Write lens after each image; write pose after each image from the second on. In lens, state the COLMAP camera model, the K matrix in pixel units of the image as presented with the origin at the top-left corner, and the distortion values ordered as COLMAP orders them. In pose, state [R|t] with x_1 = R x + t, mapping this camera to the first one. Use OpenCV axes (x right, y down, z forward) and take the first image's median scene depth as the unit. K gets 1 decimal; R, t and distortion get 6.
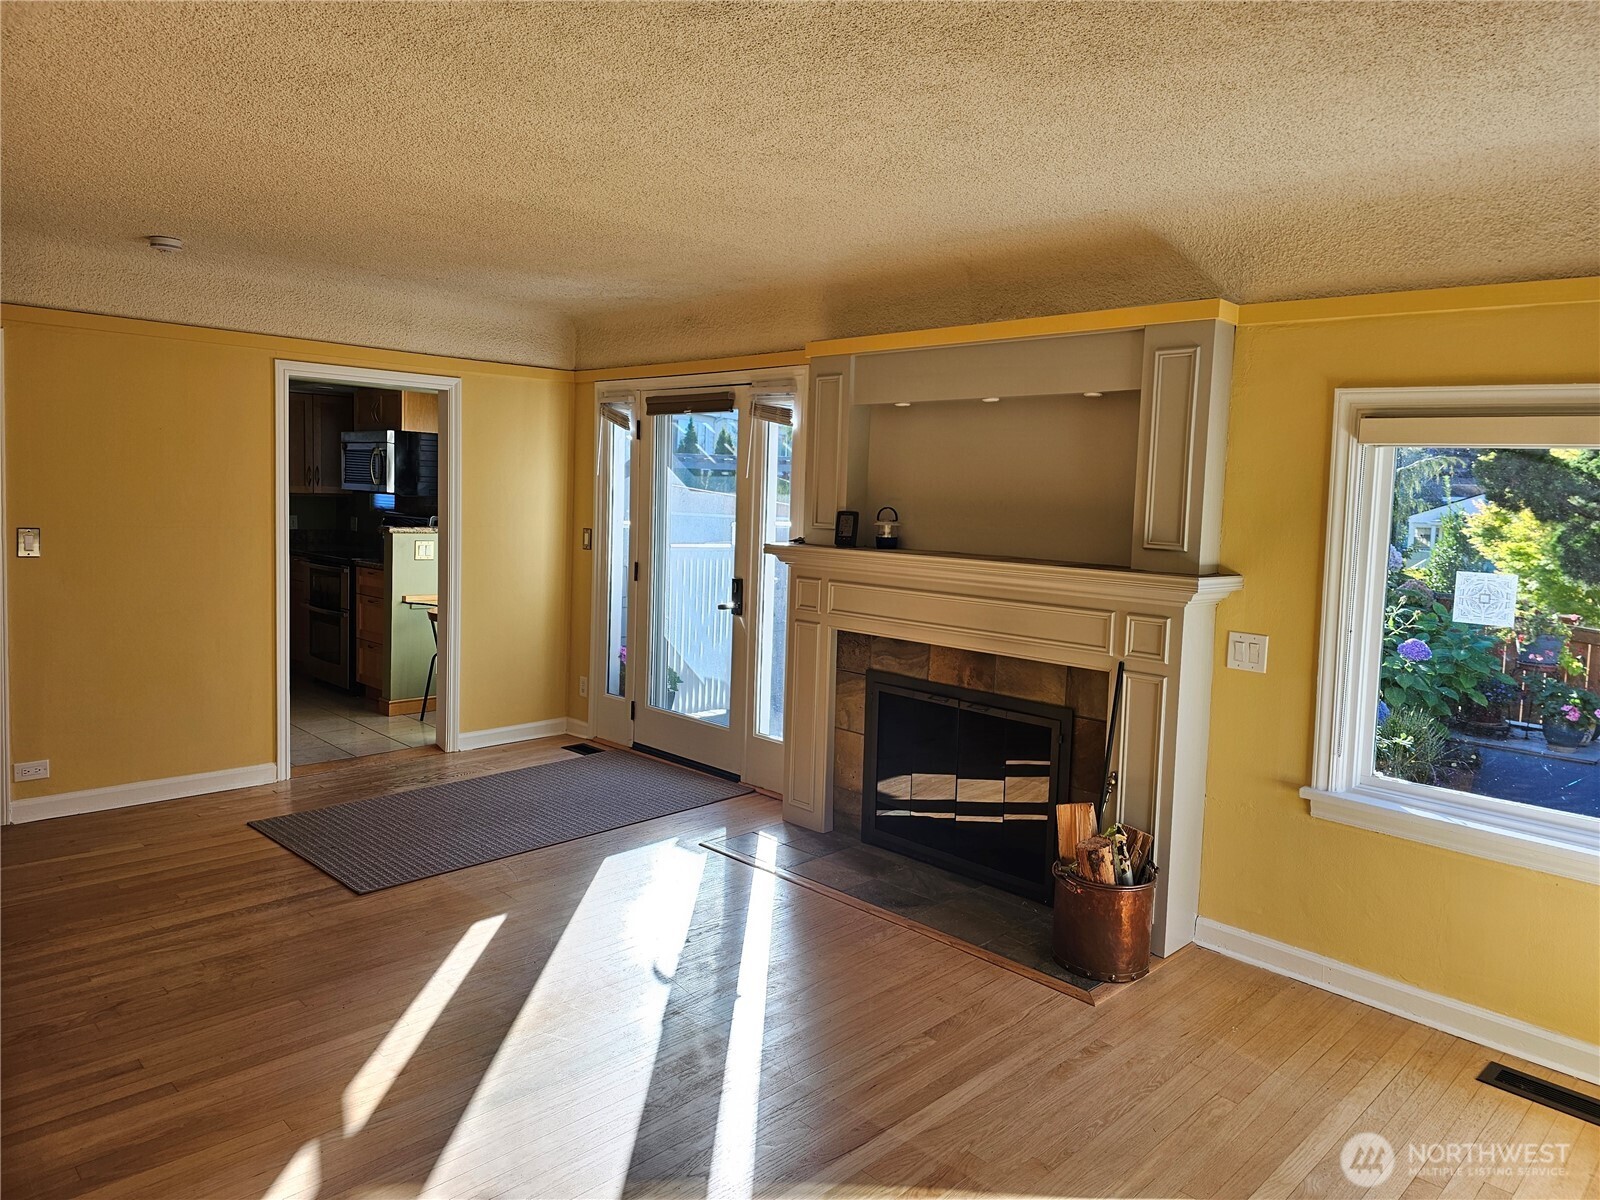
lens RADIAL K [[1079.6, 0, 794.0], [0, 1079.6, 588.8], [0, 0, 1]] dist [0.062169, -0.051004]
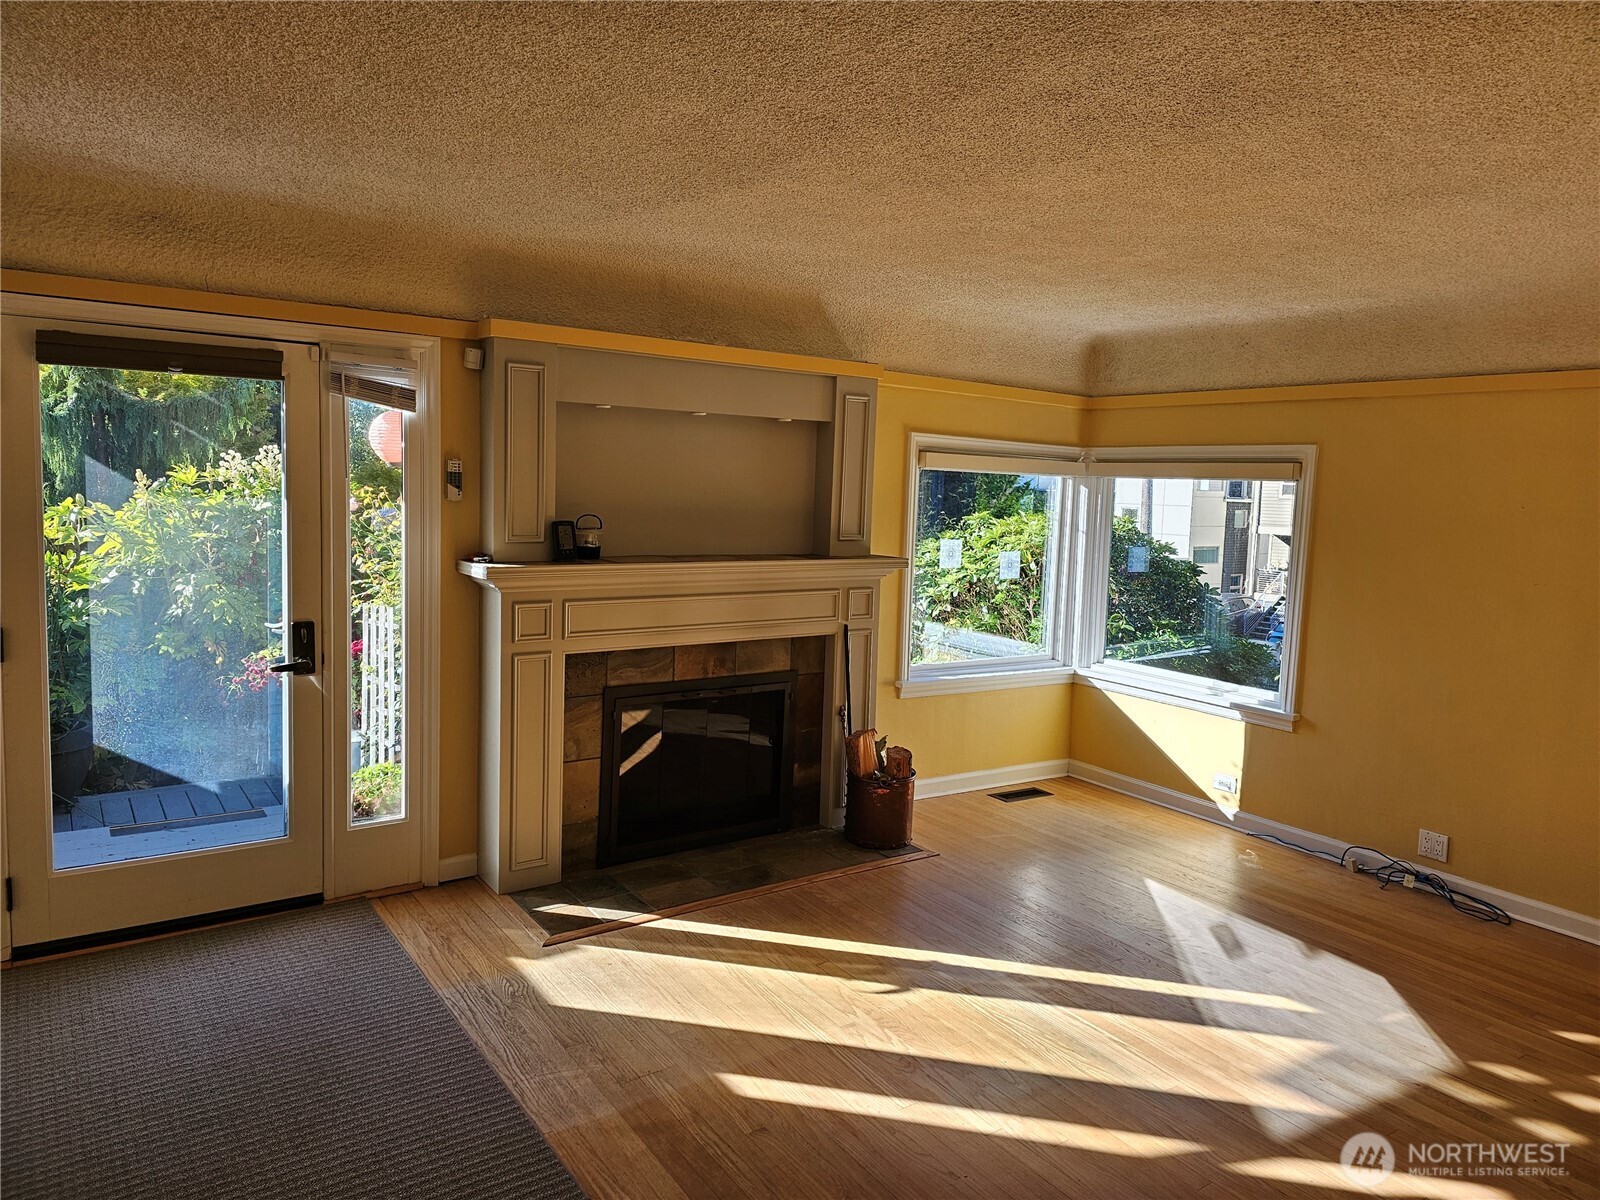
lens RADIAL K [[1079.6, 0, 793.6], [0, 1079.6, 595.6], [0, 0, 1]] dist [0.062169, -0.051004]
pose [[0.157934, -0.130747, 0.978755, -0.879928], [0.061547, 0.990571, 0.122394, -0.118711], [-0.985530, 0.040909, 0.164492, 0.727532]]
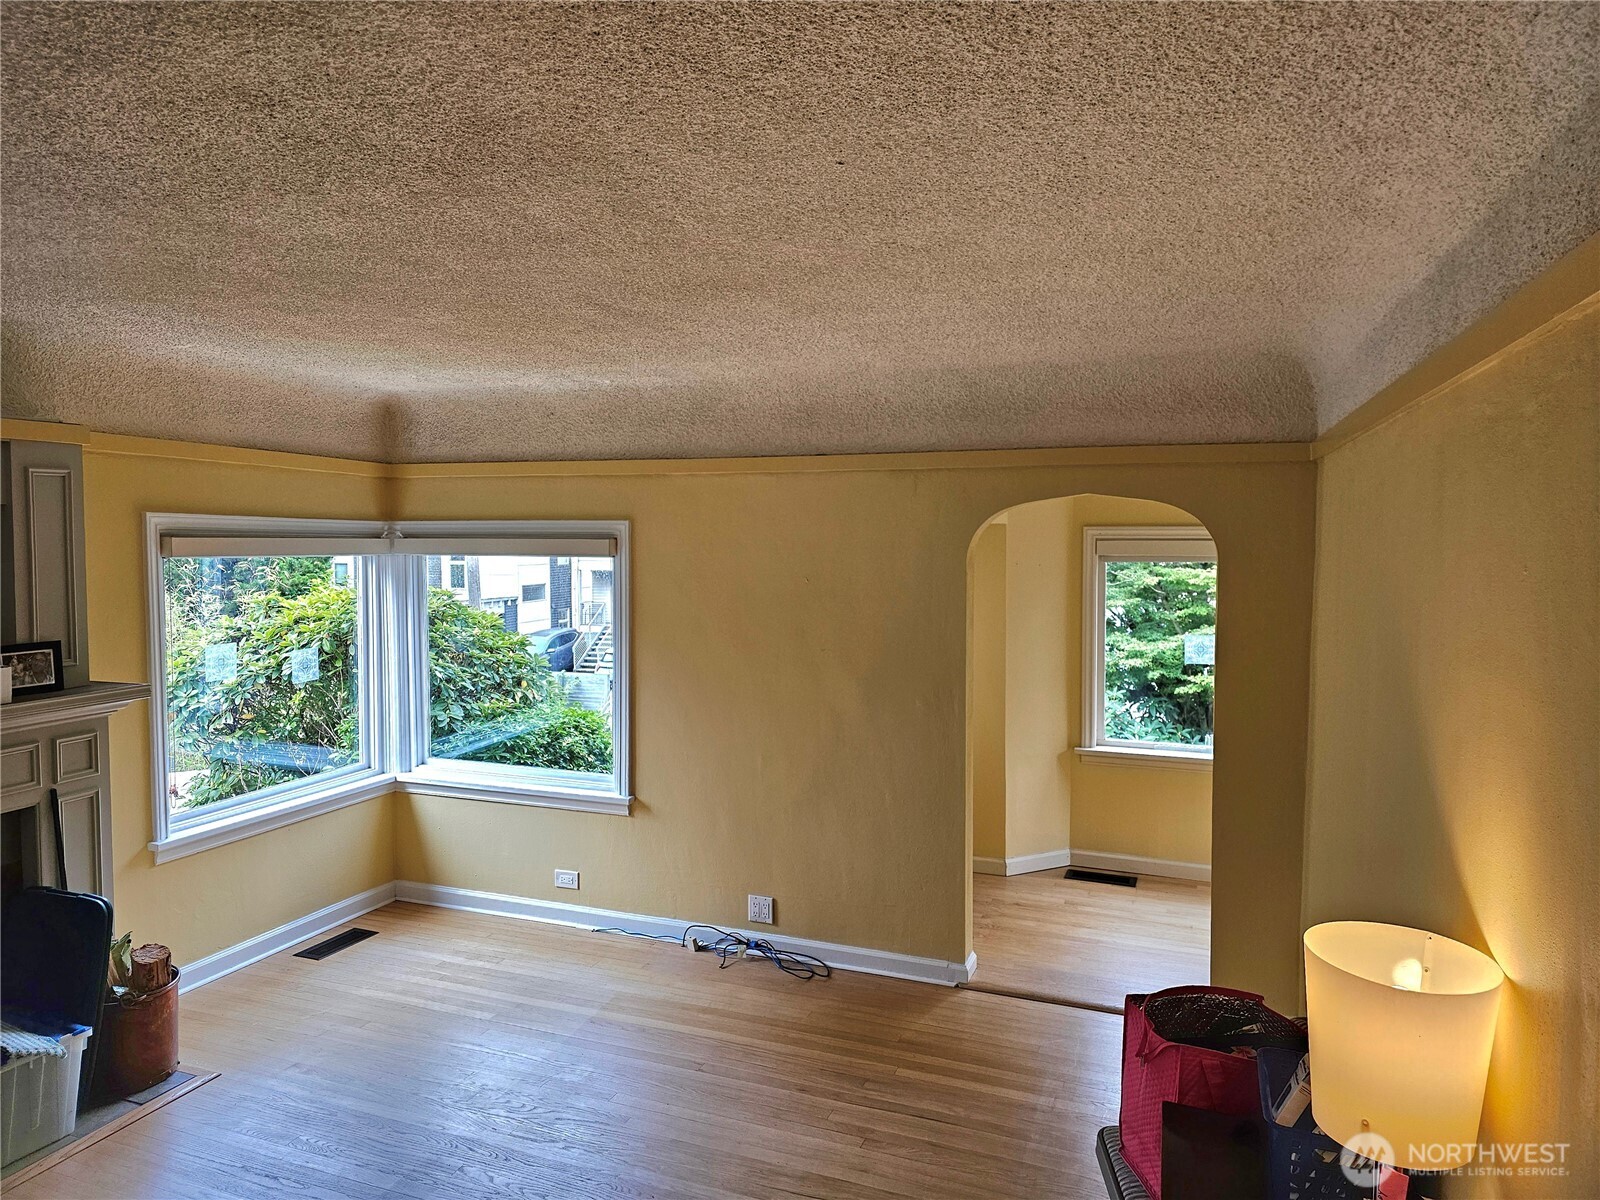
lens RADIAL K [[1079.6, 0, 769.1], [0, 1079.6, 590.4], [0, 0, 1]] dist [0.062169, -0.051004]
pose [[-0.407693, -0.088713, 0.908800, -0.712152], [0.065227, 0.989898, 0.125890, -0.162272], [-0.910786, 0.110602, -0.397788, 0.683253]]
